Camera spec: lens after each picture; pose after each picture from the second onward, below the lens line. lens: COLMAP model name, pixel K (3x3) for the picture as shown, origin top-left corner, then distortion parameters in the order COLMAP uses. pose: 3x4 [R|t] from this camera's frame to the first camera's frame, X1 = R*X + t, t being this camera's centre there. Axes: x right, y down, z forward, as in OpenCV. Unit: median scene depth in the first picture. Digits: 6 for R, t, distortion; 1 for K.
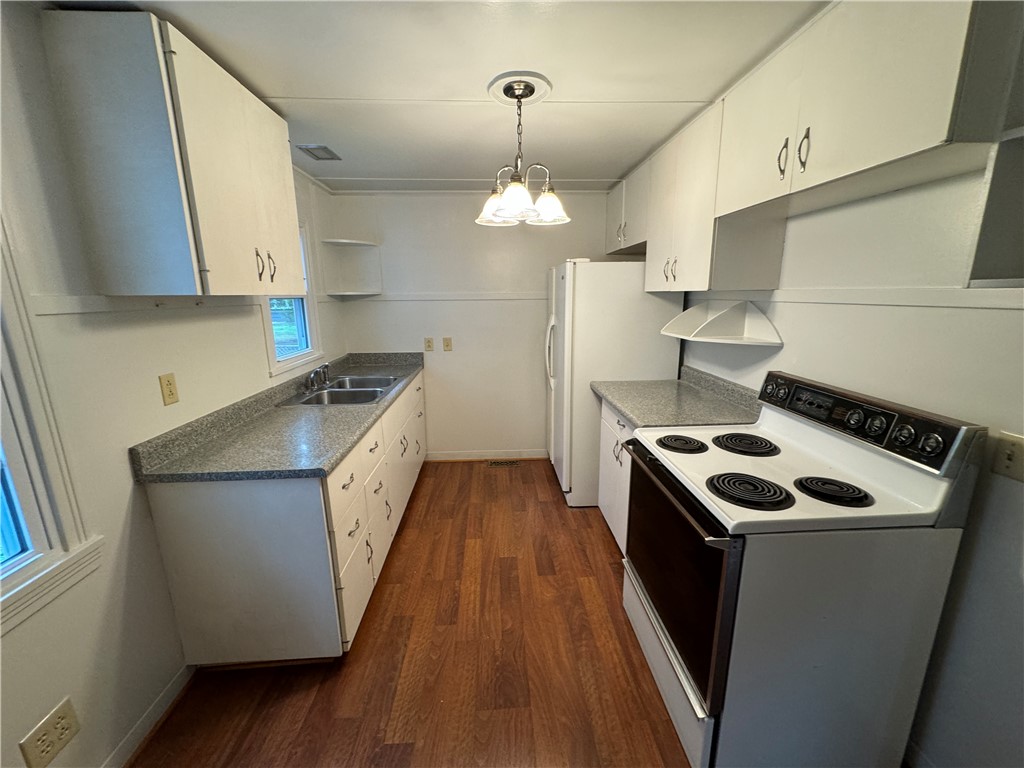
lens RADIAL K [[410.3, 0, 511.5], [0, 410.3, 383.9], [0, 0, 1]] dist [-0.004251, 0.000872]
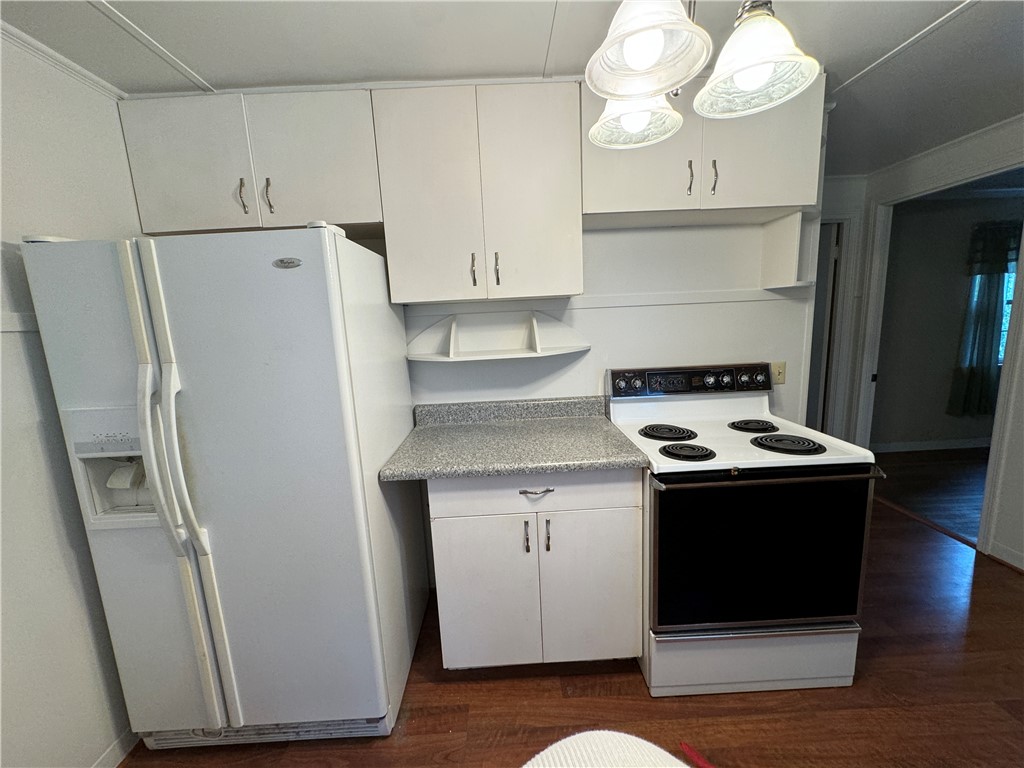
lens RADIAL K [[410.3, 0, 511.1], [0, 410.3, 382.9], [0, 0, 1]] dist [-0.004251, 0.000872]
pose [[0.028780, -0.150695, 0.988161, -0.482030], [0.261089, 0.955386, 0.138092, -0.231168], [-0.964886, 0.254024, 0.066841, 1.275520]]
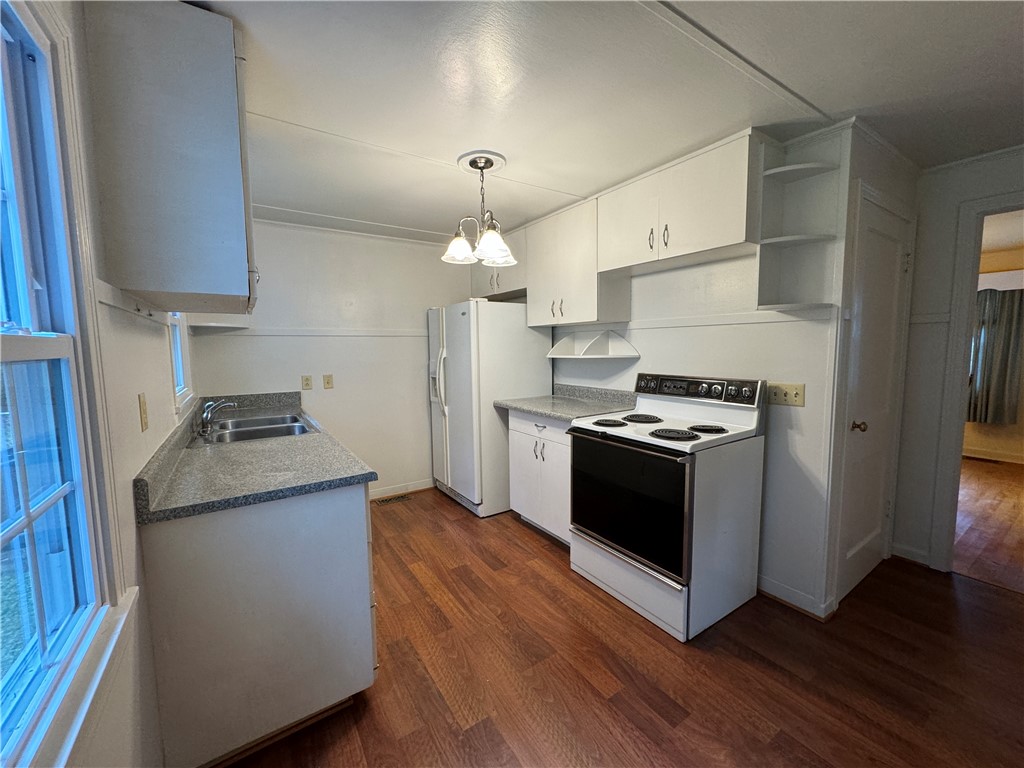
lens RADIAL K [[410.3, 0, 512.1], [0, 410.3, 383.3], [0, 0, 1]] dist [-0.004251, 0.000872]
pose [[0.859565, -0.047493, 0.508815, -0.582726], [0.115421, 0.987986, -0.102767, 0.116131], [-0.497822, 0.147063, 0.854720, -0.057798]]
